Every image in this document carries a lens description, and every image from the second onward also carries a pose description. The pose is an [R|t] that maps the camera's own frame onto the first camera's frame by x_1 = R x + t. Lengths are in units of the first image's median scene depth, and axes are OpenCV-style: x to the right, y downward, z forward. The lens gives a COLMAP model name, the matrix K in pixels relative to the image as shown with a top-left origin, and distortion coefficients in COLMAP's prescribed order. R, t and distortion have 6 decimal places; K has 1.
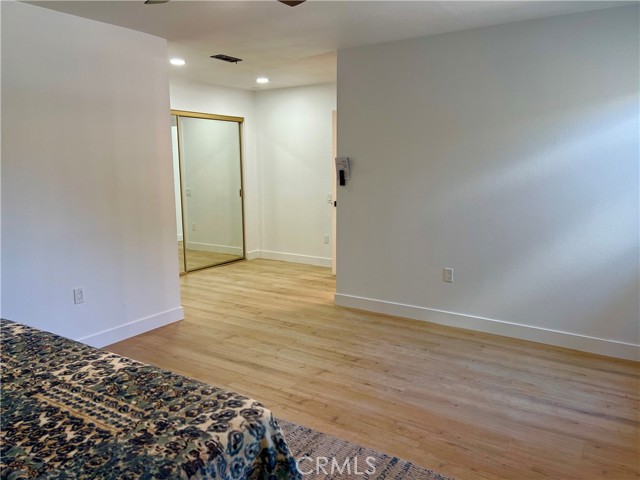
lens RADIAL K [[481.5, 0, 319.1], [0, 481.5, 237.6], [0, 0, 1]] dist [0.052827, -0.057024]
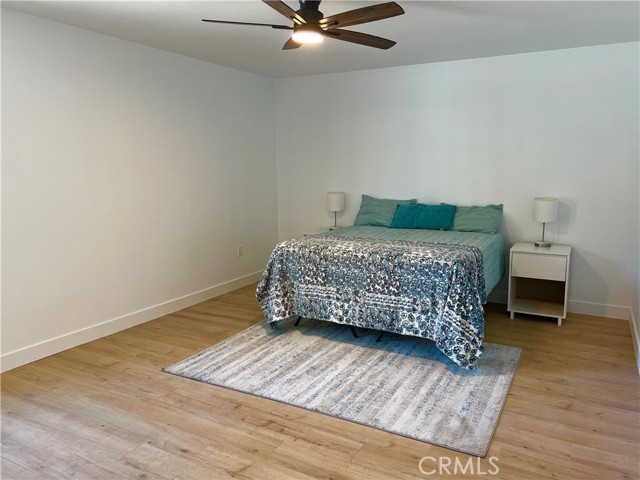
lens RADIAL K [[481.5, 0, 319.1], [0, 481.5, 237.6], [0, 0, 1]] dist [0.052827, -0.057024]
pose [[-0.997522, 0.029697, -0.063779, -0.081018], [0.008143, 0.949190, 0.314598, -0.280689], [0.069881, 0.313299, -0.947080, 1.744551]]
